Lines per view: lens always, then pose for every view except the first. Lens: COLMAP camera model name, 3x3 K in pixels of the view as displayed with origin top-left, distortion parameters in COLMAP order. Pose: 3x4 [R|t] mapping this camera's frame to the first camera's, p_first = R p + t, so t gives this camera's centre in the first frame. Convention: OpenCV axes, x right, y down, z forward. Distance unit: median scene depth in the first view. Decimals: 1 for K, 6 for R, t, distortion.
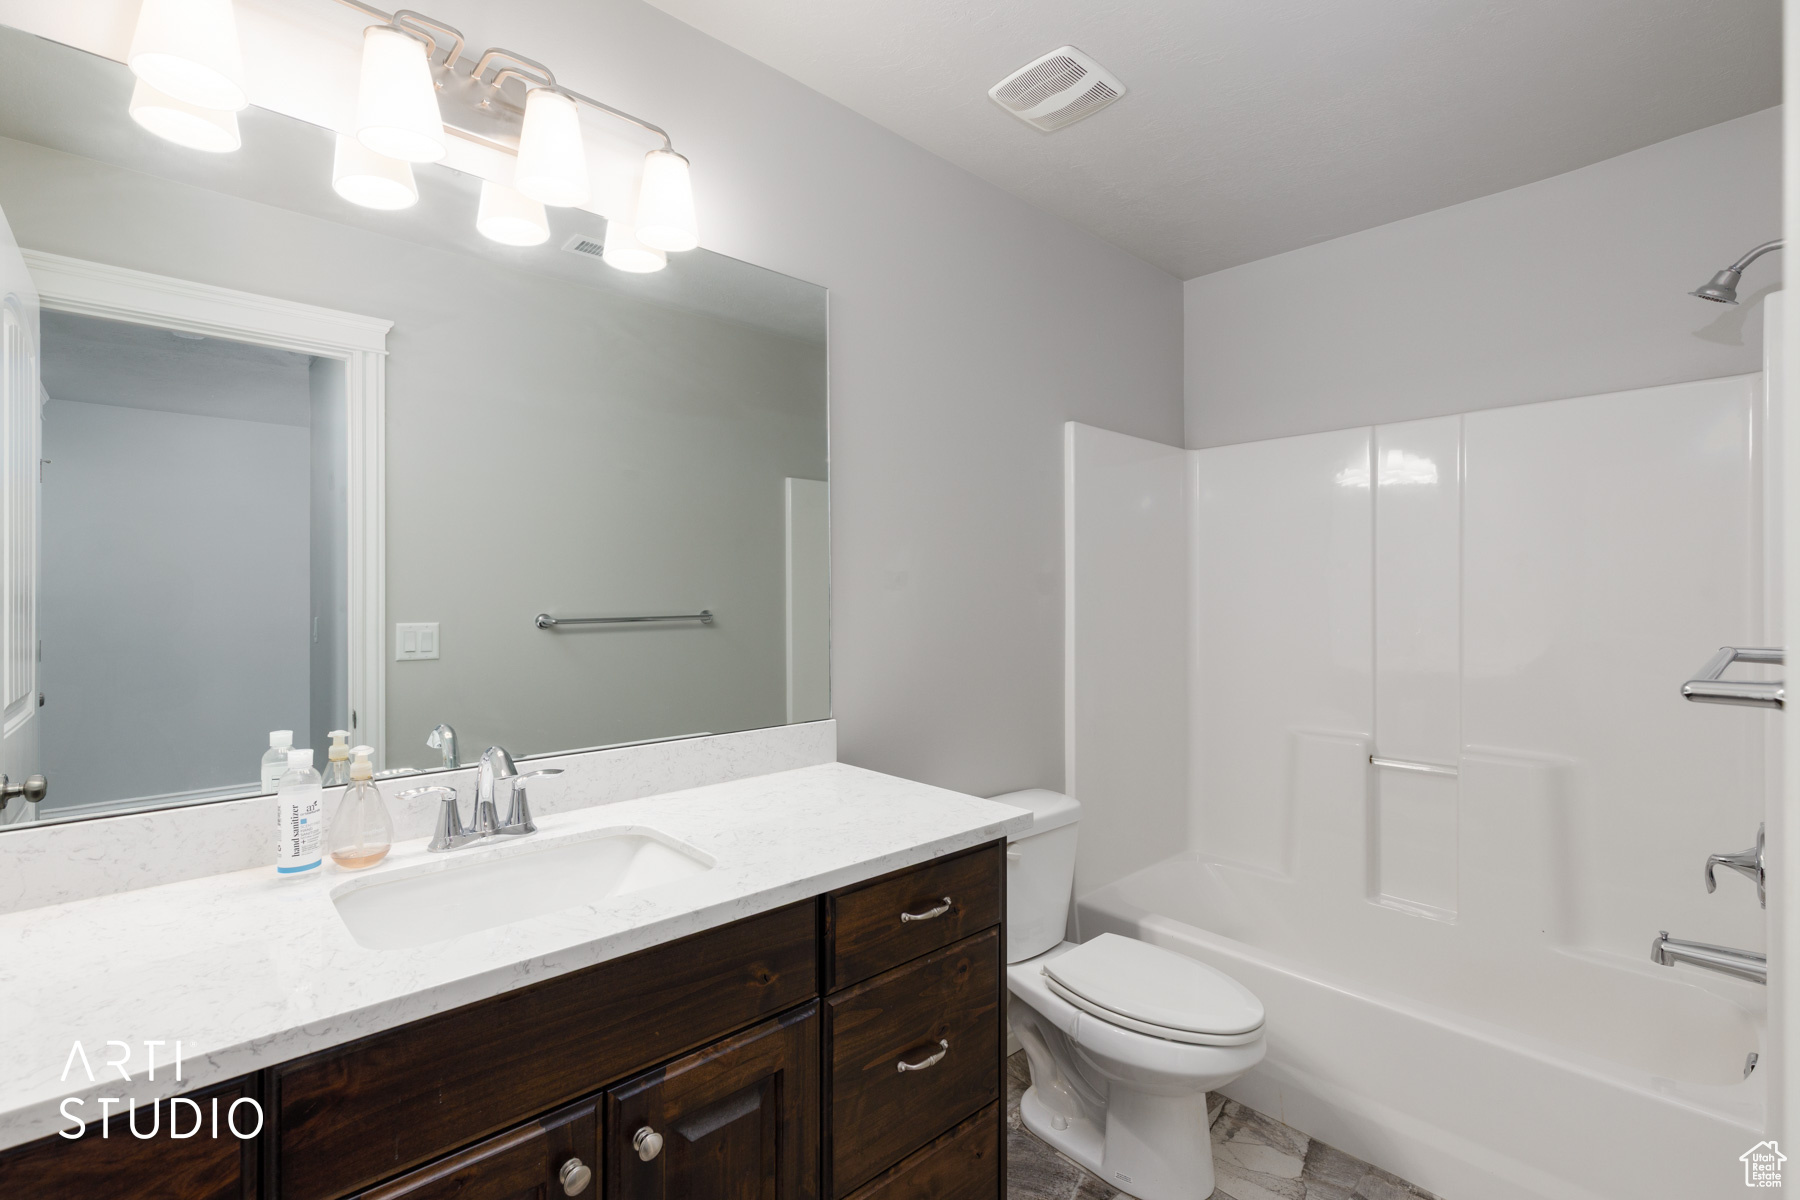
lens RADIAL K [[811.9, 0, 895.4], [0, 811.9, 598.7], [0, 0, 1]] dist [0.006789, -0.000546]
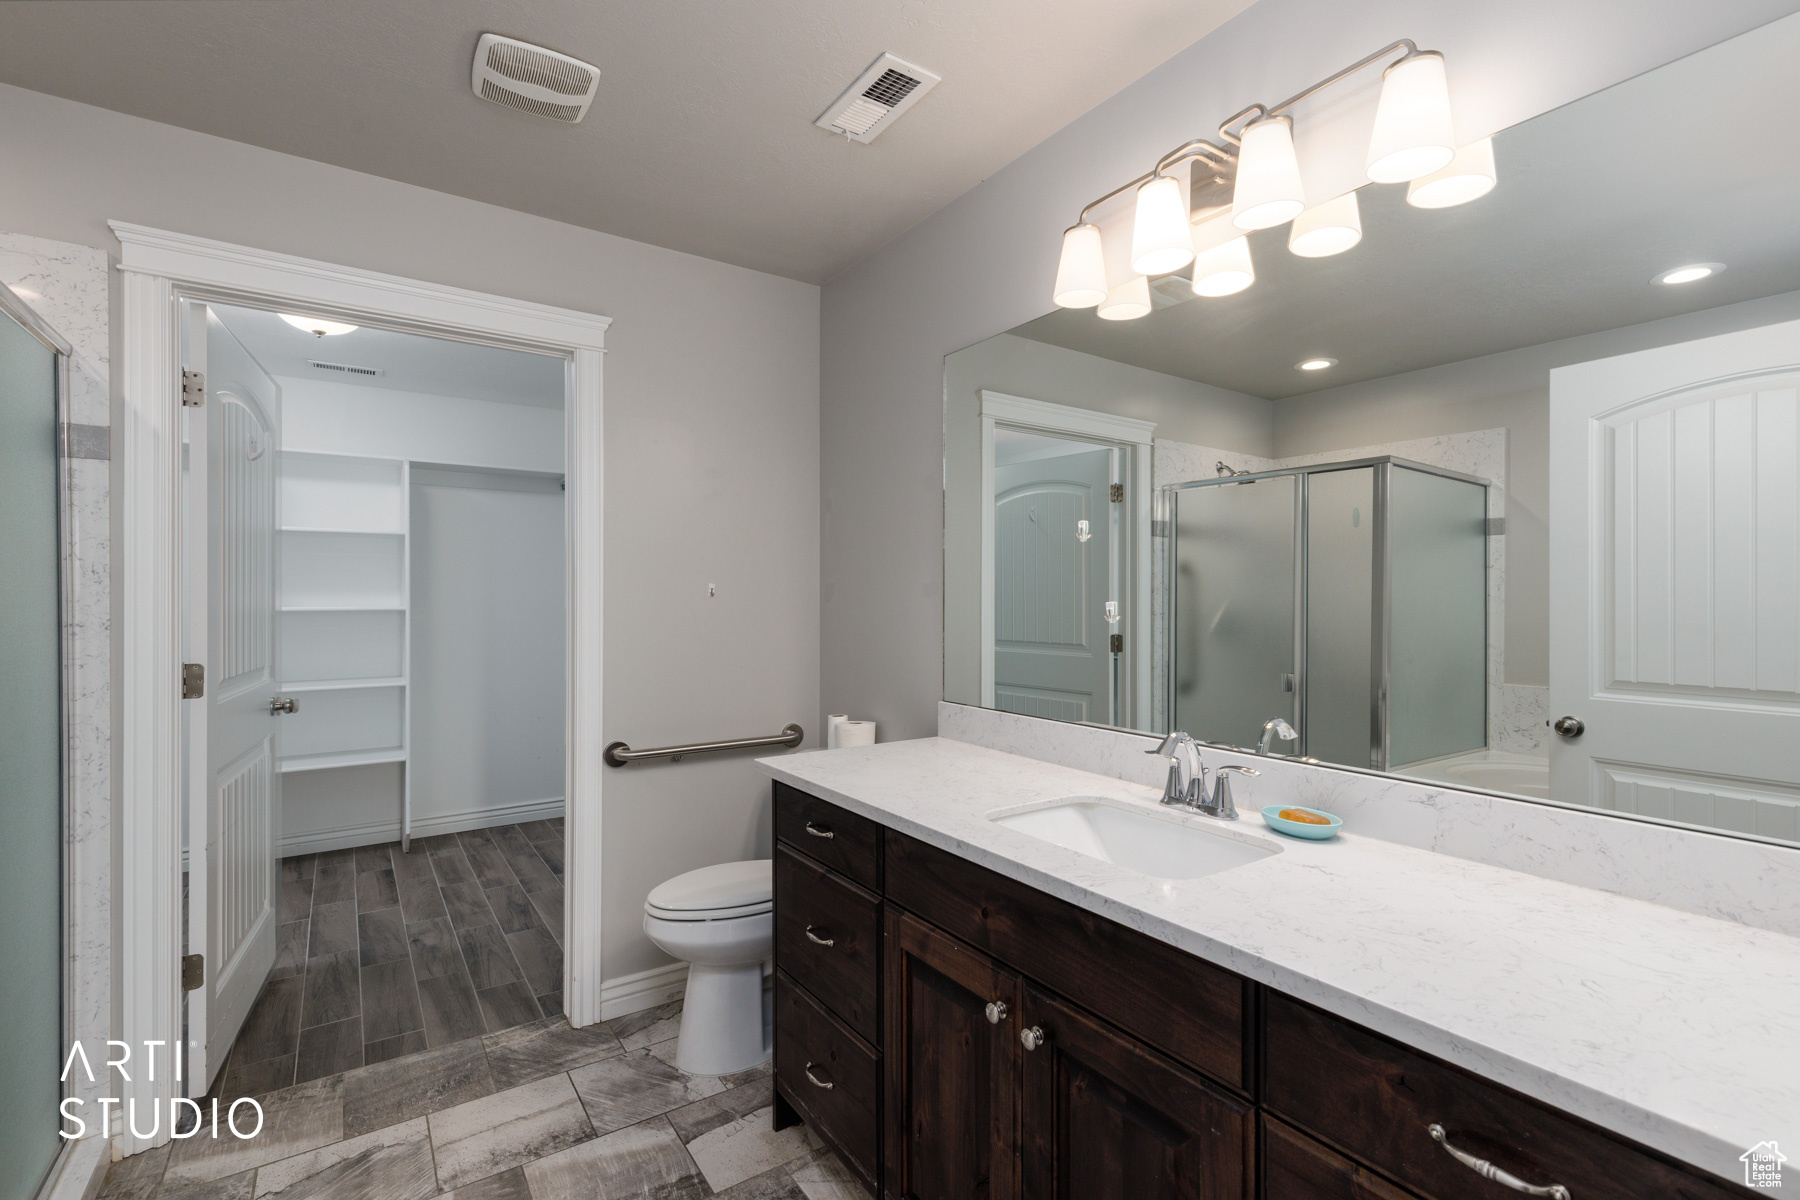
lens RADIAL K [[811.9, 0, 895.0], [0, 811.9, 599.4], [0, 0, 1]] dist [0.006789, -0.000546]
pose [[-0.162945, 0.007704, -0.986605, 0.761012], [0.011980, 0.999911, 0.005830, -0.025116], [0.986562, -0.010869, -0.163023, 0.774147]]
